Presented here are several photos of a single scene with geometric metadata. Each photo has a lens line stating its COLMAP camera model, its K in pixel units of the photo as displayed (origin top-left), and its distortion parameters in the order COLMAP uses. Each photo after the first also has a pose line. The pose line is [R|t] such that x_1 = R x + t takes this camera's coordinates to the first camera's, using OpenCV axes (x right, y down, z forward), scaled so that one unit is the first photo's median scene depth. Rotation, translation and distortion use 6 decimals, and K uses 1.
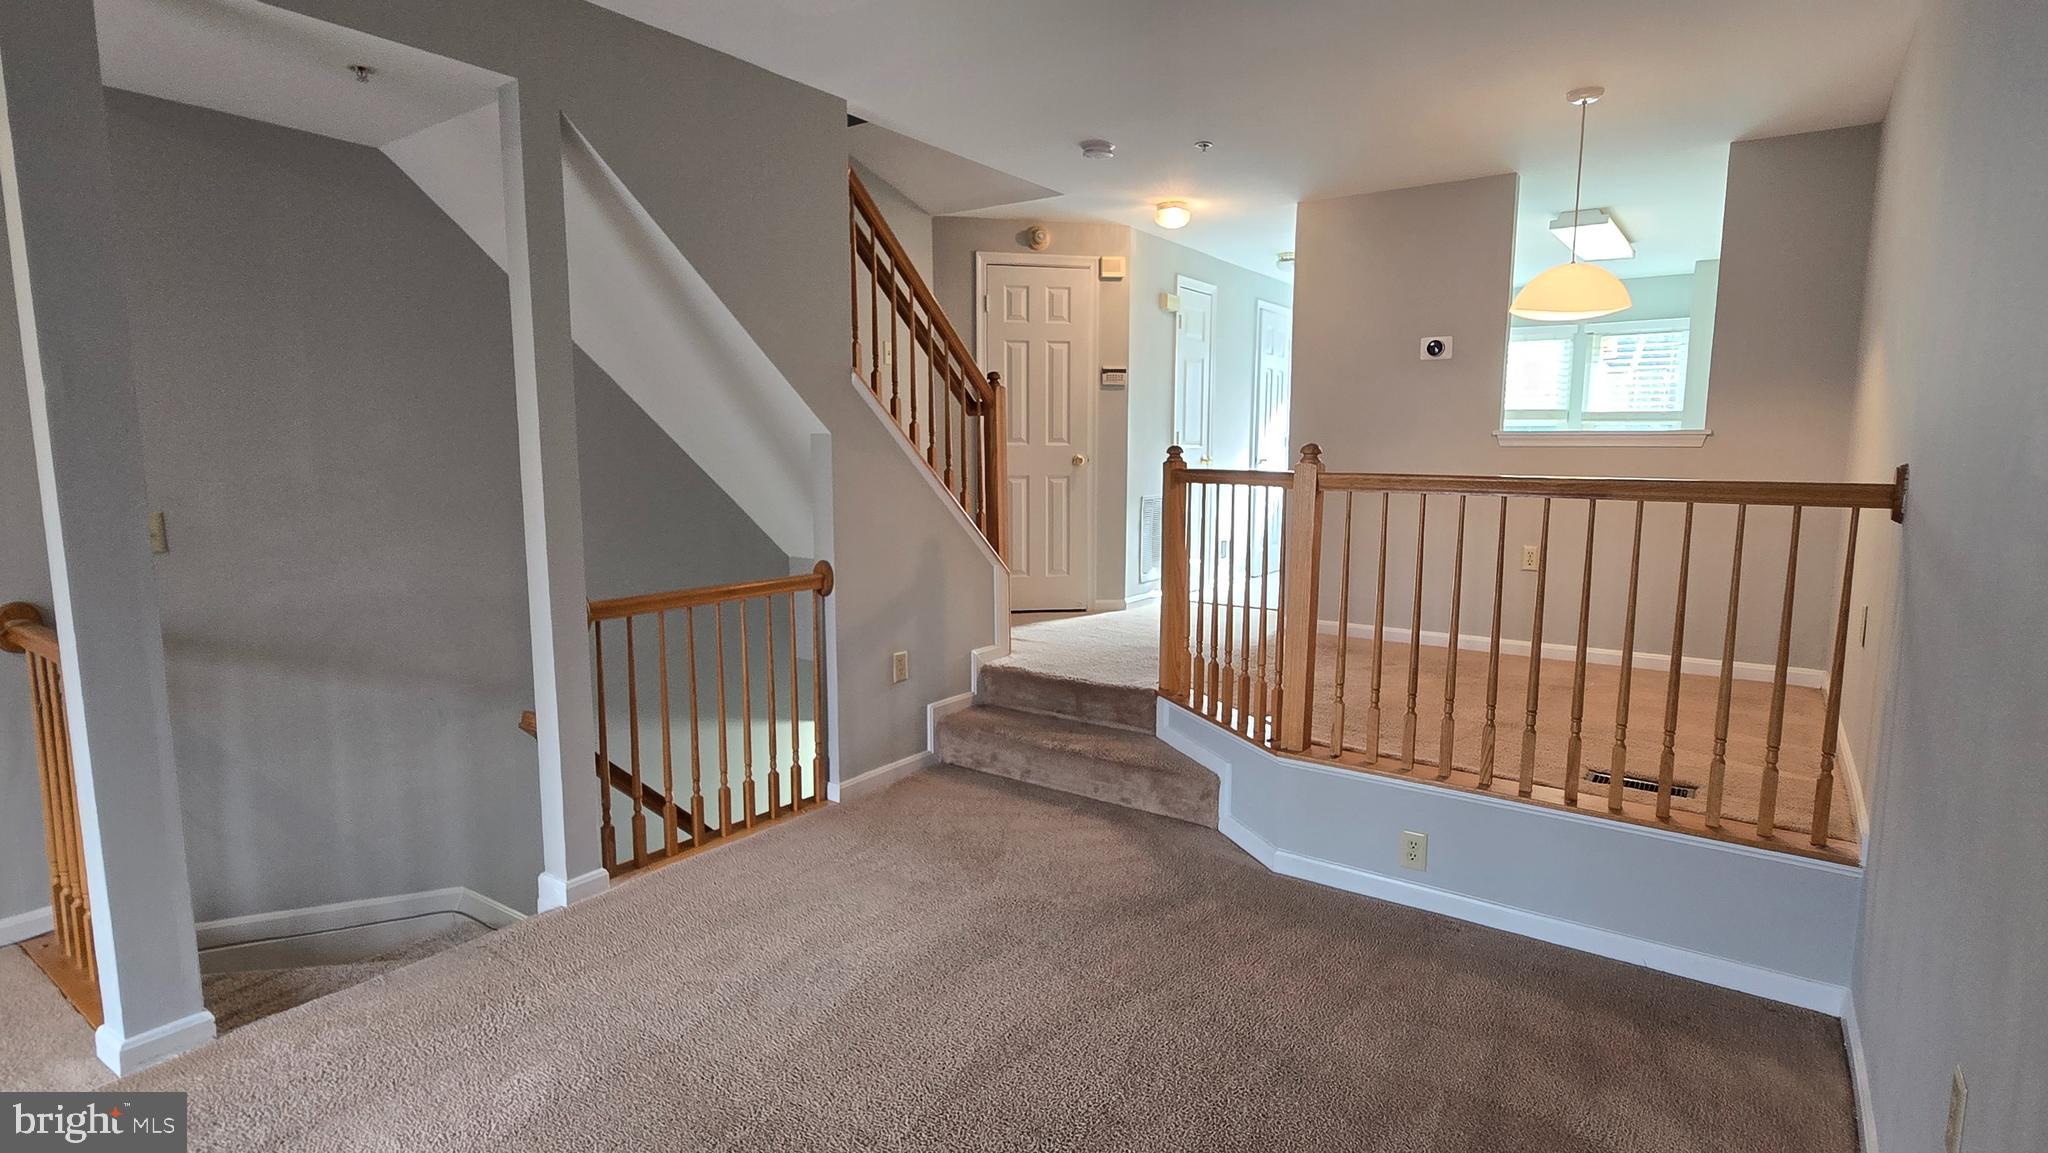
lens RADIAL K [[1020.8, 0, 1024.0], [0, 1020.8, 576.5], [0, 0, 1]] dist [0.000352, 0.002033]
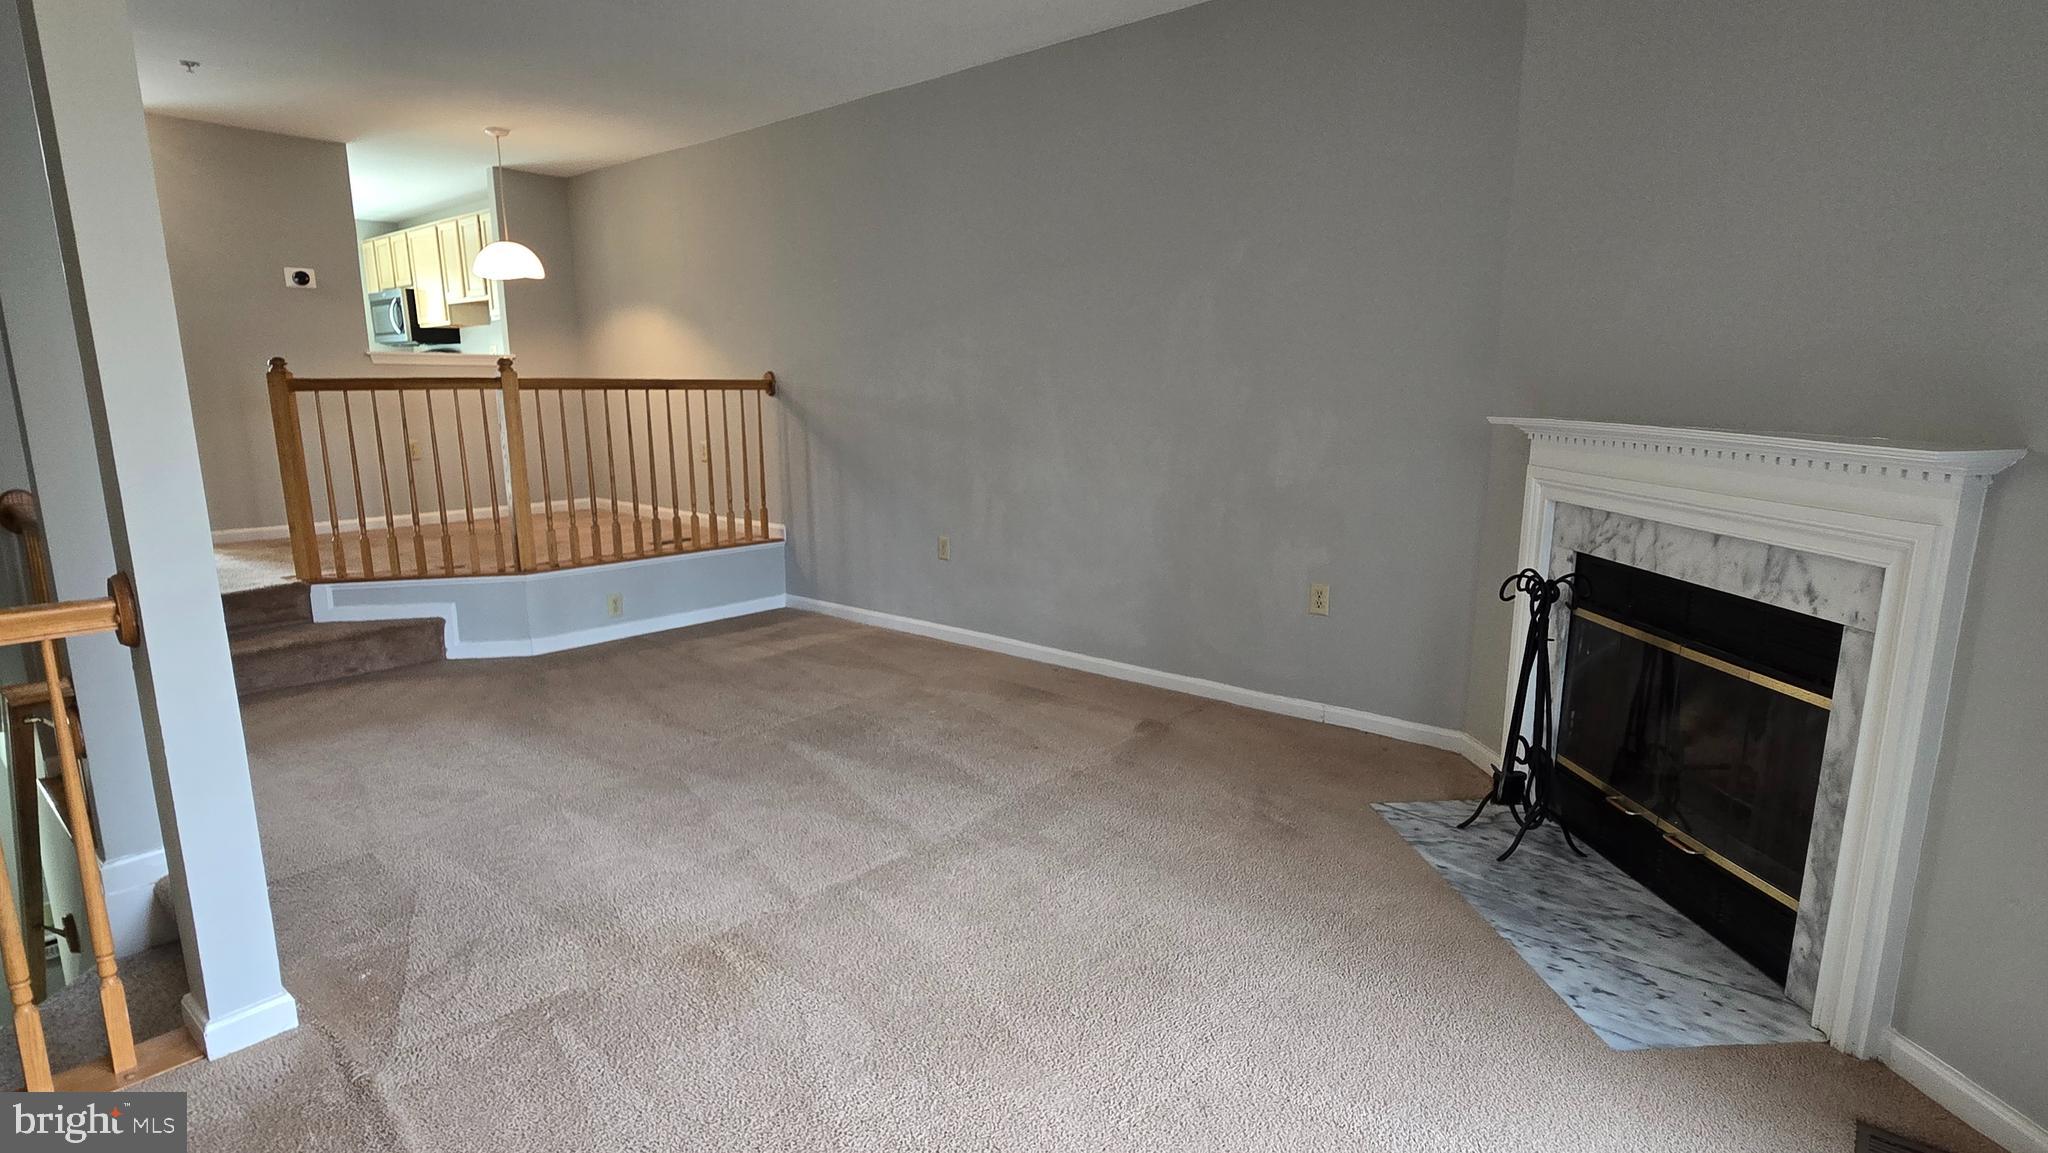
lens RADIAL K [[1020.8, 0, 1024.0], [0, 1020.8, 576.5], [0, 0, 1]] dist [0.000352, 0.002033]
pose [[0.092995, -0.188357, 0.977688, -0.905668], [0.123375, 0.976555, 0.176404, 0.007710], [-0.987993, 0.104218, 0.114053, 0.104714]]
